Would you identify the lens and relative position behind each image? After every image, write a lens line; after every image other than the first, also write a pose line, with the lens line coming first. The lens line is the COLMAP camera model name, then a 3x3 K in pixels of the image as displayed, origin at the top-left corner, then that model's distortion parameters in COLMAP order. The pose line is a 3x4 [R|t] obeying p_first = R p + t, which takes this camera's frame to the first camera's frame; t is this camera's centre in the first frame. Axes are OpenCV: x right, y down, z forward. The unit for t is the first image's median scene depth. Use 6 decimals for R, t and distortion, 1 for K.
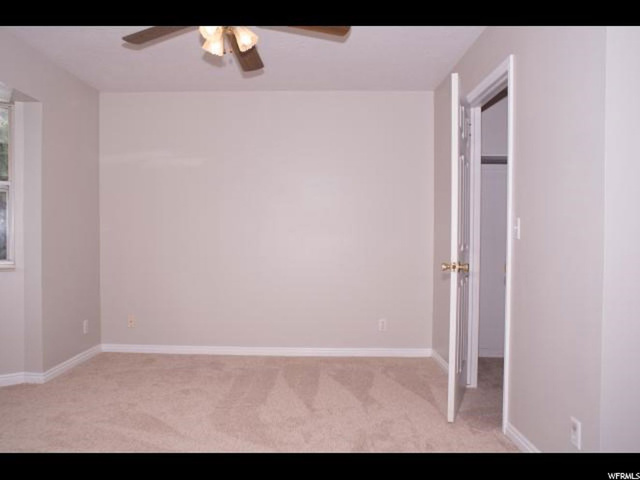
lens RADIAL K [[500.6, 0, 320.0], [0, 500.6, 240.0], [0, 0, 1]] dist [-0.076599, 0.000841]
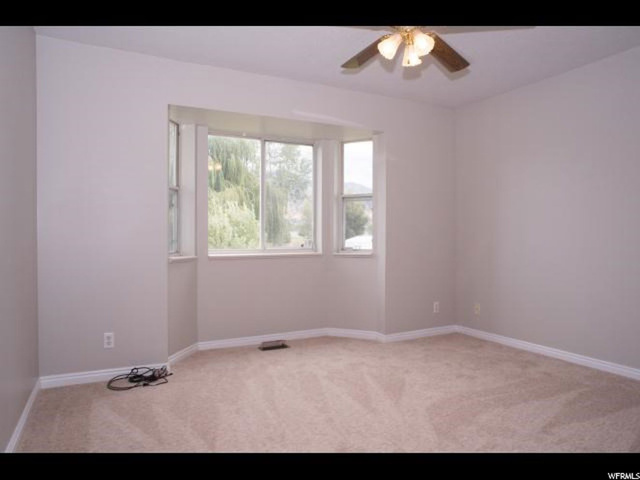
lens RADIAL K [[449.5, 0, 319.6], [0, 449.5, 228.6], [0, 0, 1]] dist [-0.001910, 0.000642]
pose [[0.492050, -0.011793, -0.870487, 0.457556], [-0.013018, 0.999697, -0.020902, 0.010570], [0.870470, 0.021617, 0.491747, 0.255058]]
